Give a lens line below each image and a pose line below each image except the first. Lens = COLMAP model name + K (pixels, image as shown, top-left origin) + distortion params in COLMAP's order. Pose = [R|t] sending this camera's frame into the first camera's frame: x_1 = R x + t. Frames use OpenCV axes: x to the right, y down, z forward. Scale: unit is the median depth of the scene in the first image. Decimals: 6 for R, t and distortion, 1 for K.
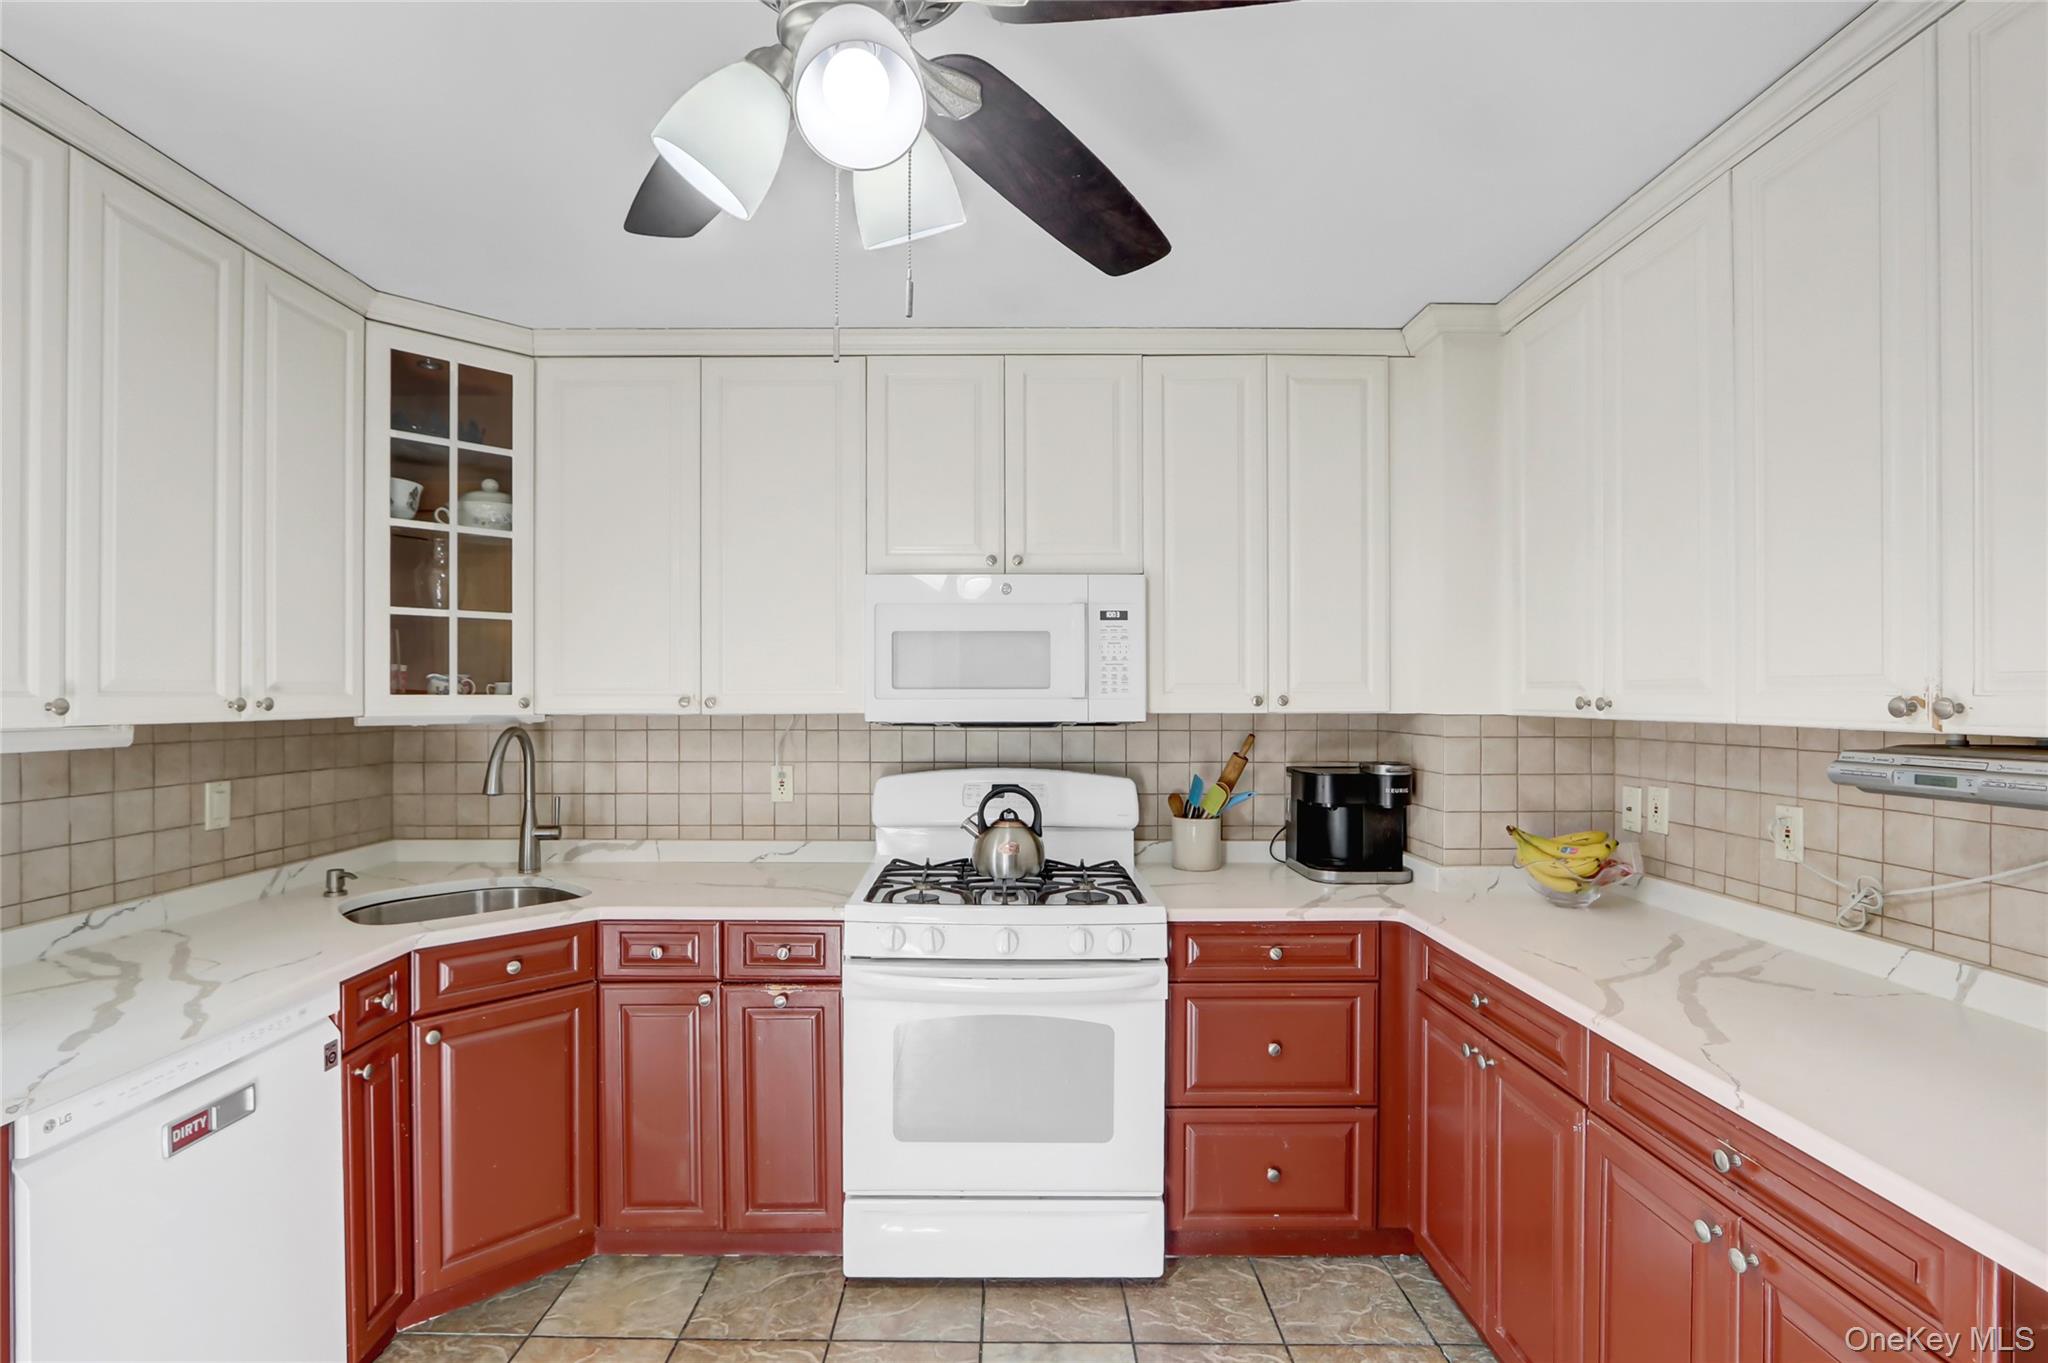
lens RADIAL K [[967.5, 0, 1001.0], [0, 967.5, 699.9], [0, 0, 1]] dist [-0.015812, 0.001635]
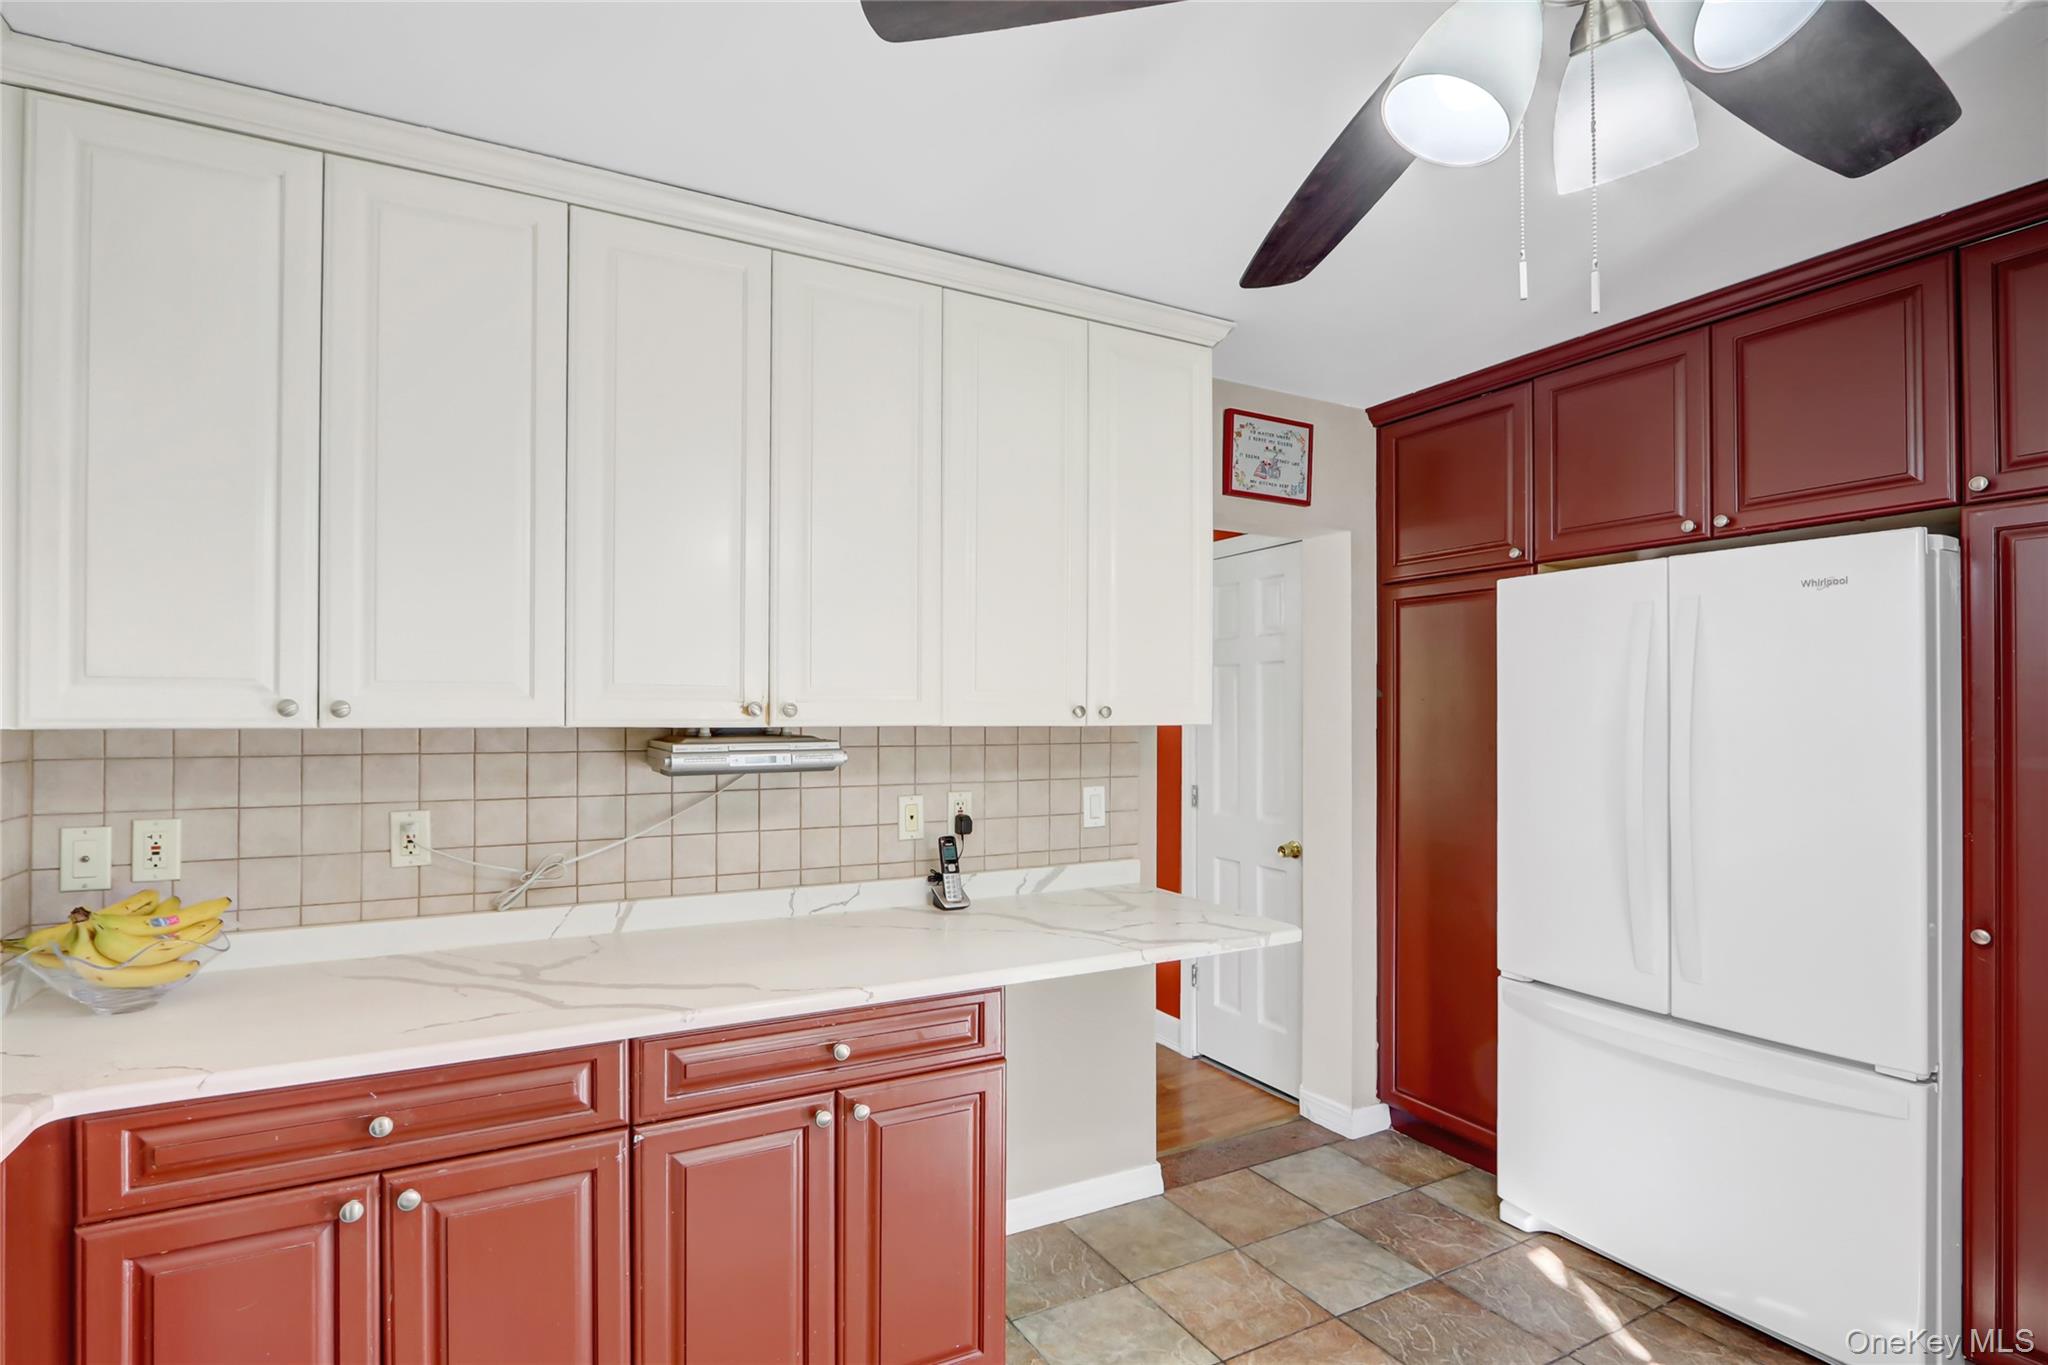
lens RADIAL K [[977.5, 0, 997.3], [0, 977.5, 706.3], [0, 0, 1]] dist [-0.012594, 0.000567]
pose [[-0.472342, 0.003835, 0.881407, -0.282606], [0.000122, 0.999991, -0.004286, 0.005111], [-0.881415, -0.001917, -0.472339, 0.747635]]
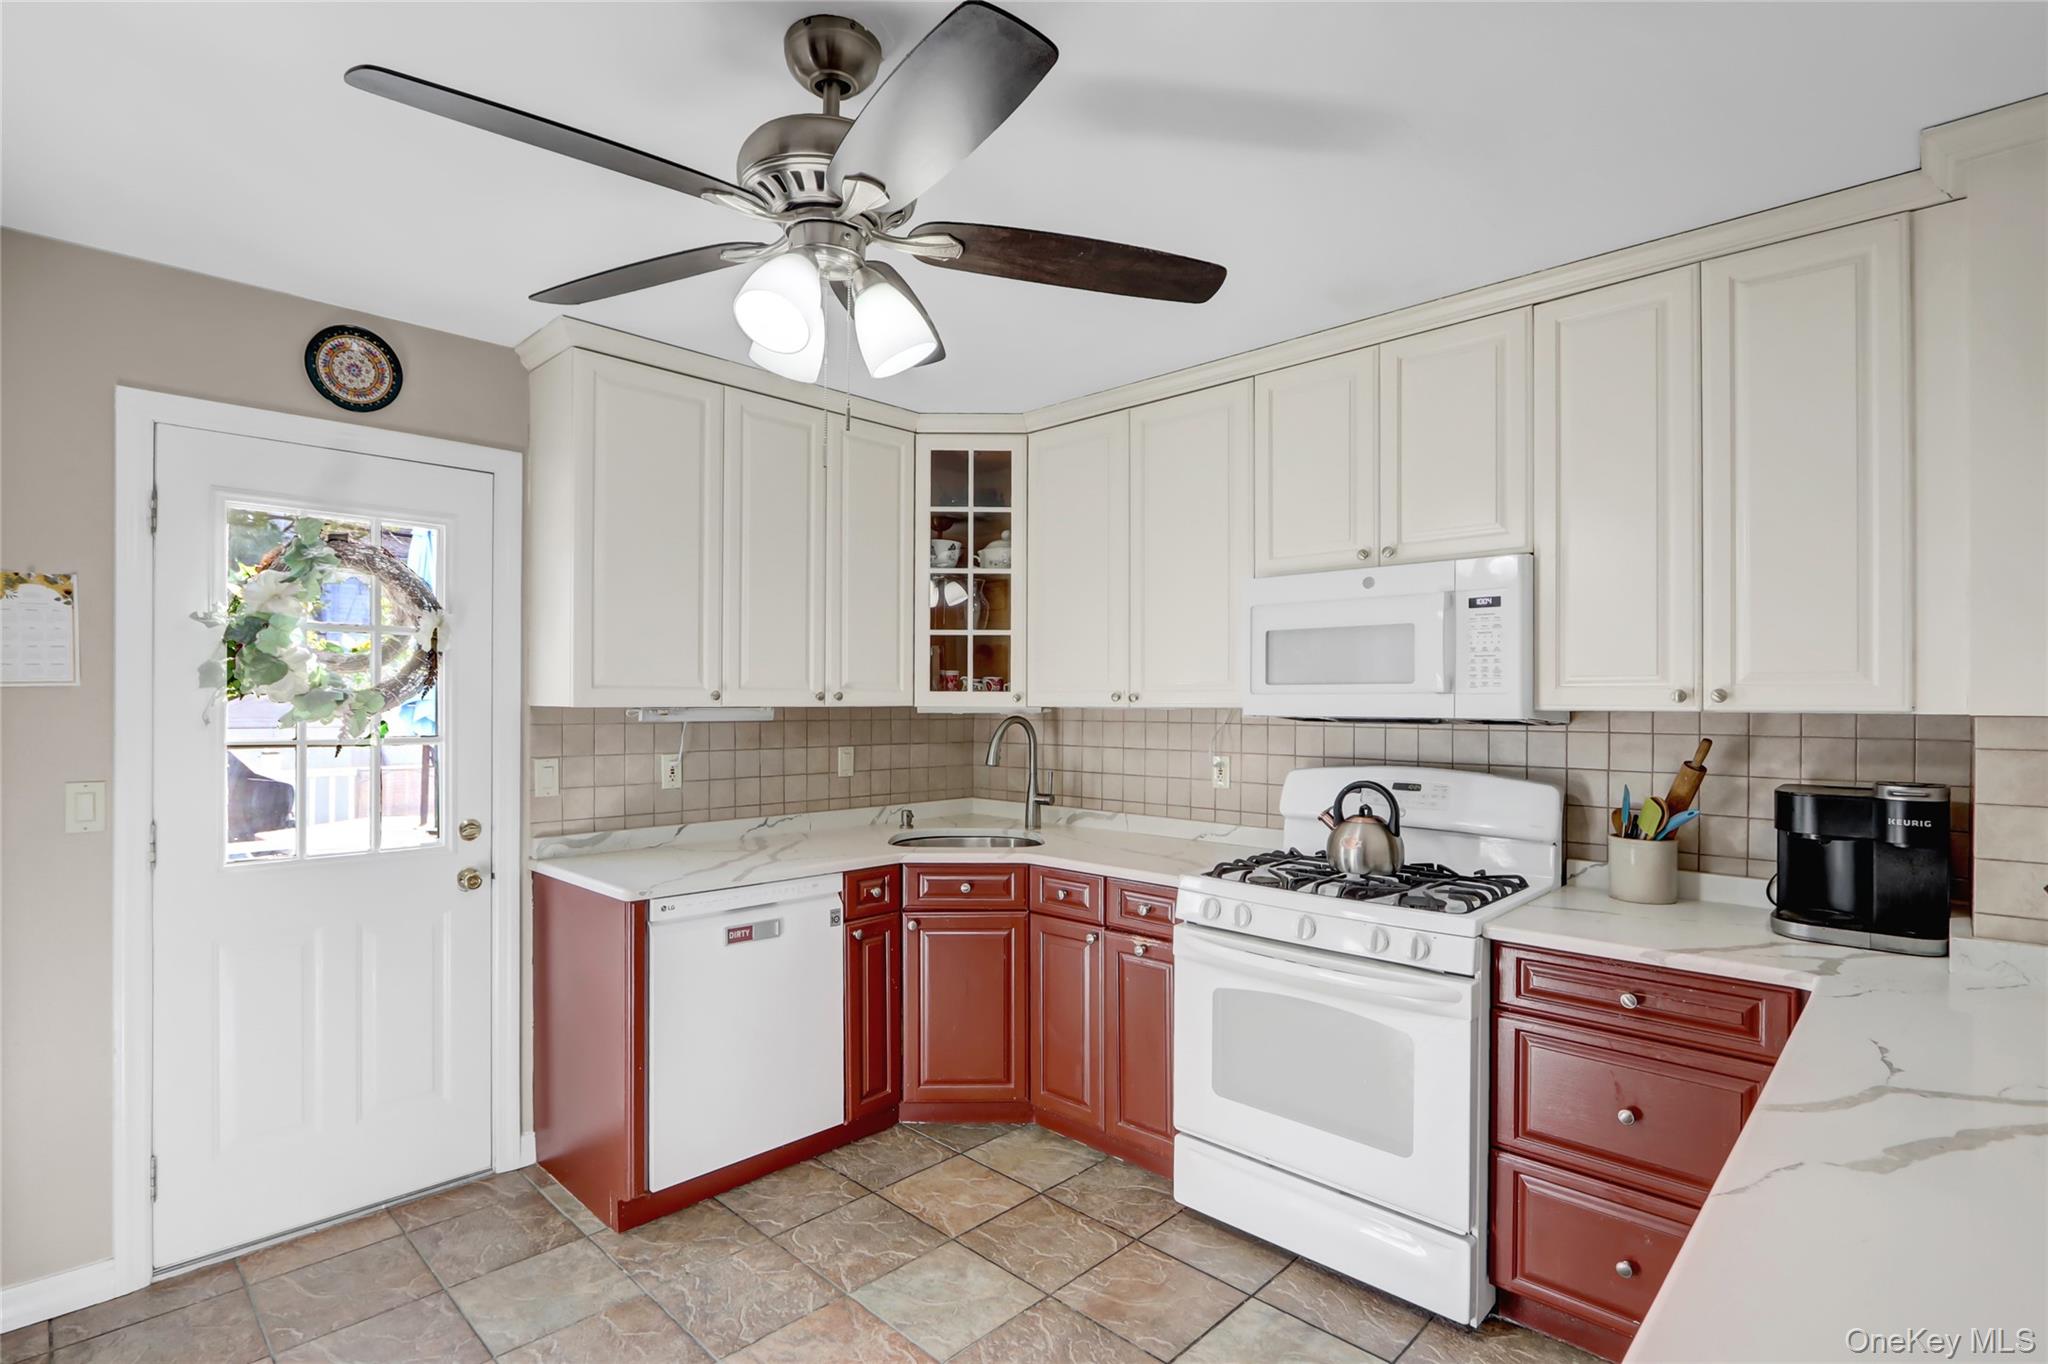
lens RADIAL K [[977.5, 0, 997.3], [0, 977.5, 705.8], [0, 0, 1]] dist [-0.012594, 0.000567]
pose [[0.713249, 0.006930, -0.700876, 0.460237], [-0.006810, 0.999972, 0.002958, 0.011338], [0.700877, 0.002663, 0.713277, 0.027499]]
